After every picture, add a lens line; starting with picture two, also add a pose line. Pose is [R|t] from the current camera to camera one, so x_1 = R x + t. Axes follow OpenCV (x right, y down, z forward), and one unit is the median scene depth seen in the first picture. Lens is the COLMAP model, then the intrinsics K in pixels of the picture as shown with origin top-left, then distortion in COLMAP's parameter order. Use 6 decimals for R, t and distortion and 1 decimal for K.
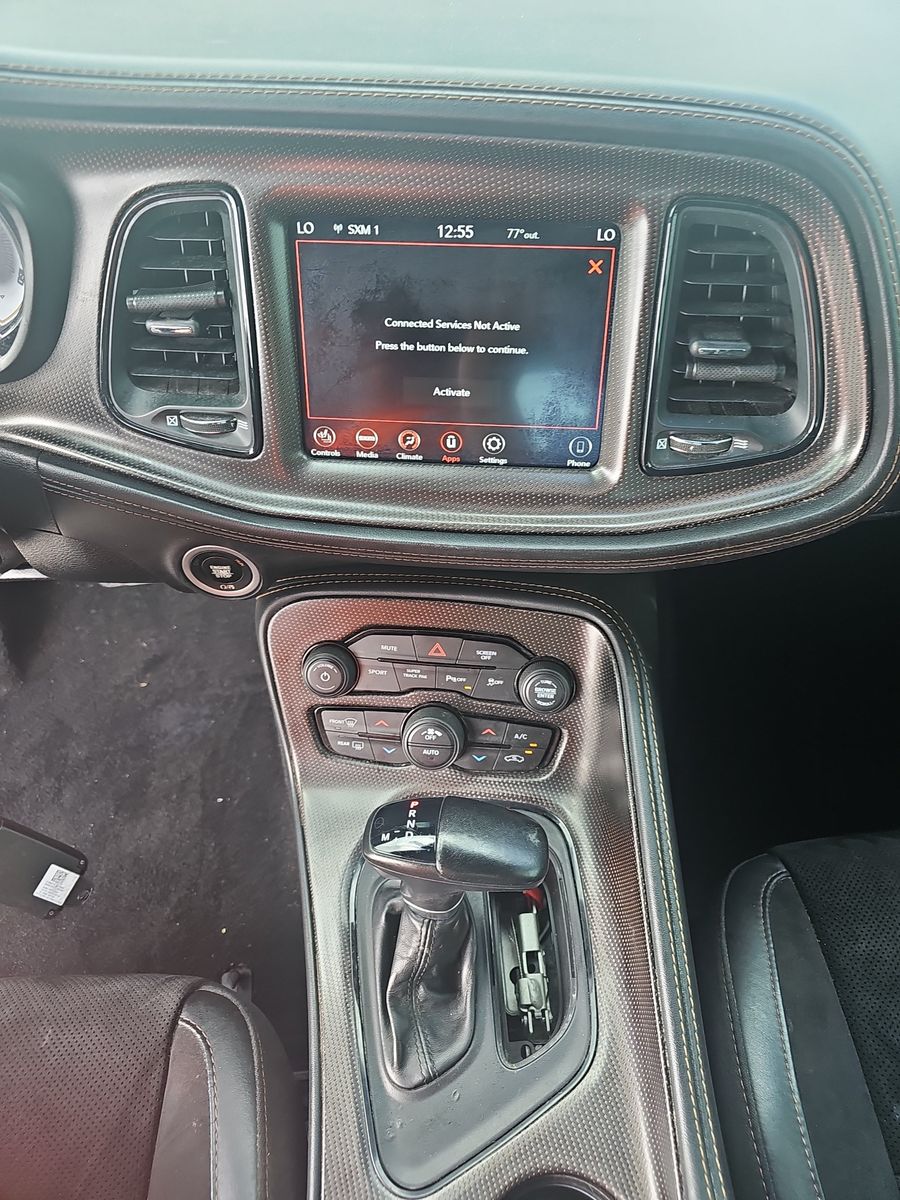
lens RADIAL K [[808.0, 0, 450.0], [0, 808.0, 600.0], [0, 0, 1]] dist [0.022160, -0.010135]
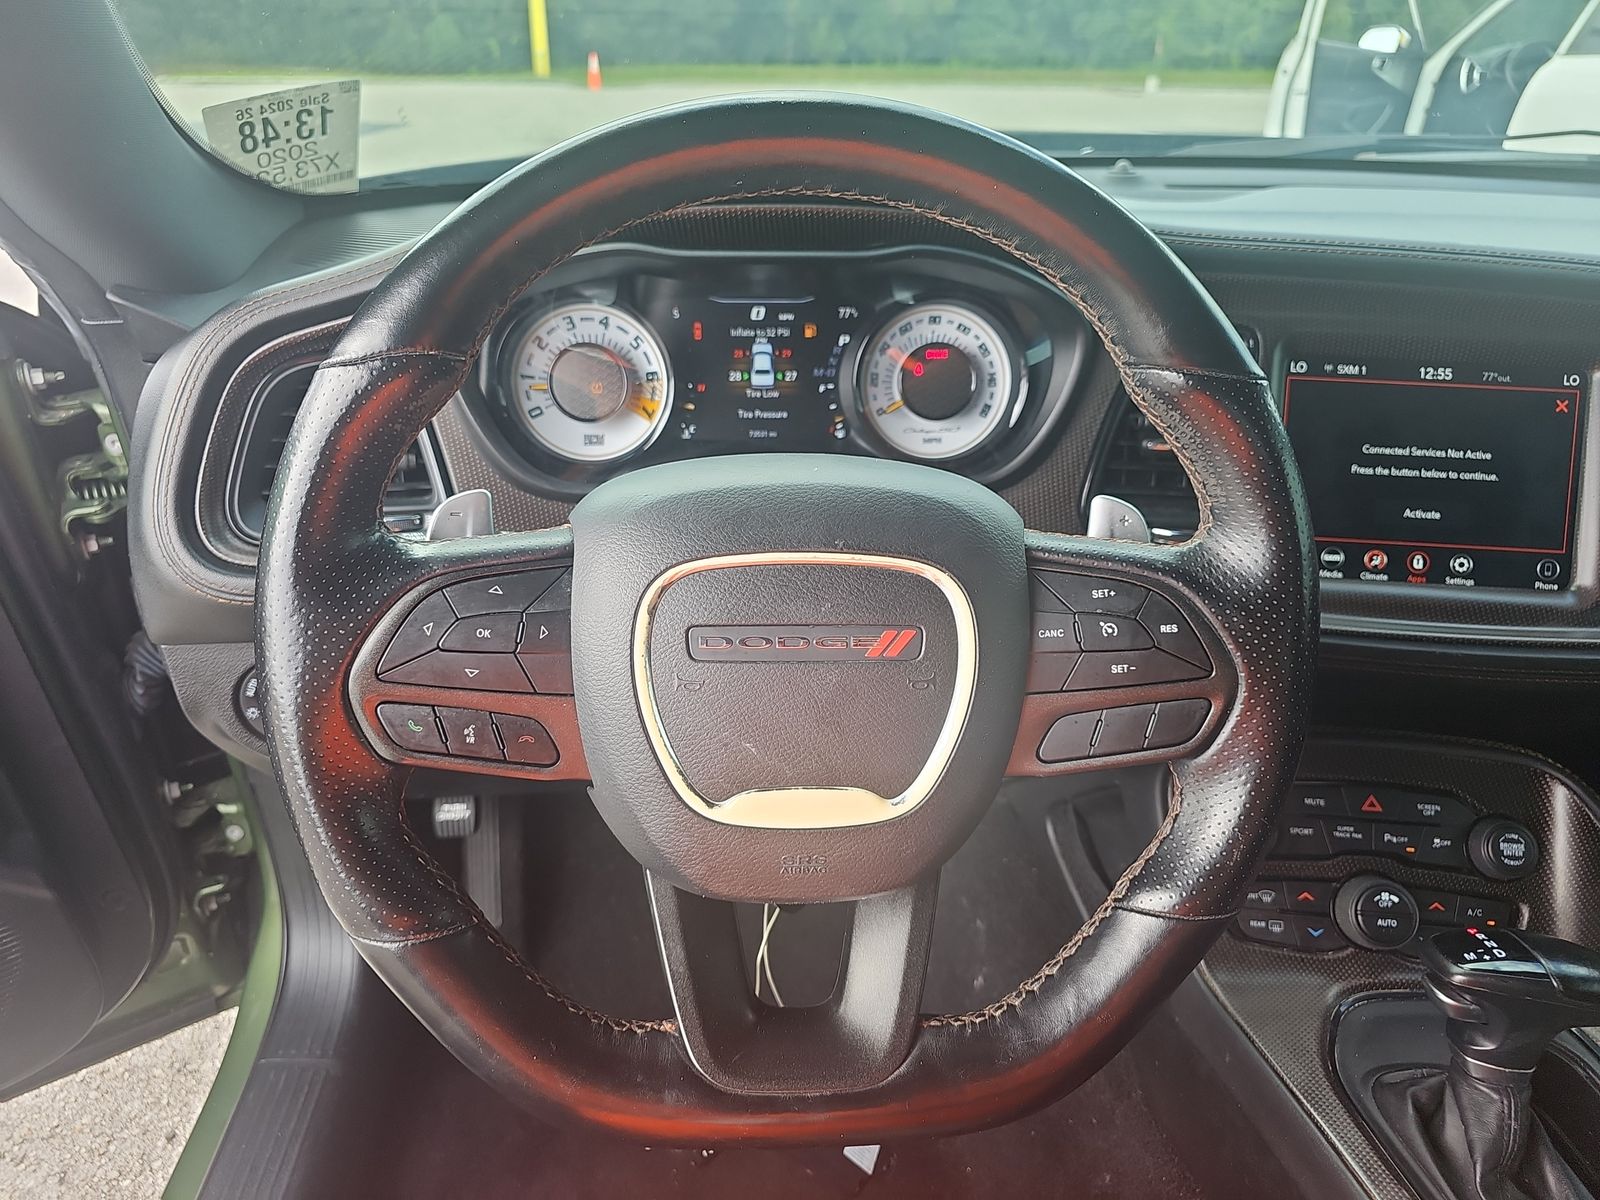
lens RADIAL K [[1077.4, 0, 801.2], [0, 1077.4, 592.3], [0, 0, 1]] dist [0.022160, -0.010135]
pose [[0.998218, 0.037773, 0.046203, -0.859023], [-0.015856, 0.914236, -0.404873, 0.415097], [-0.057534, 0.403418, 0.913205, -0.191906]]
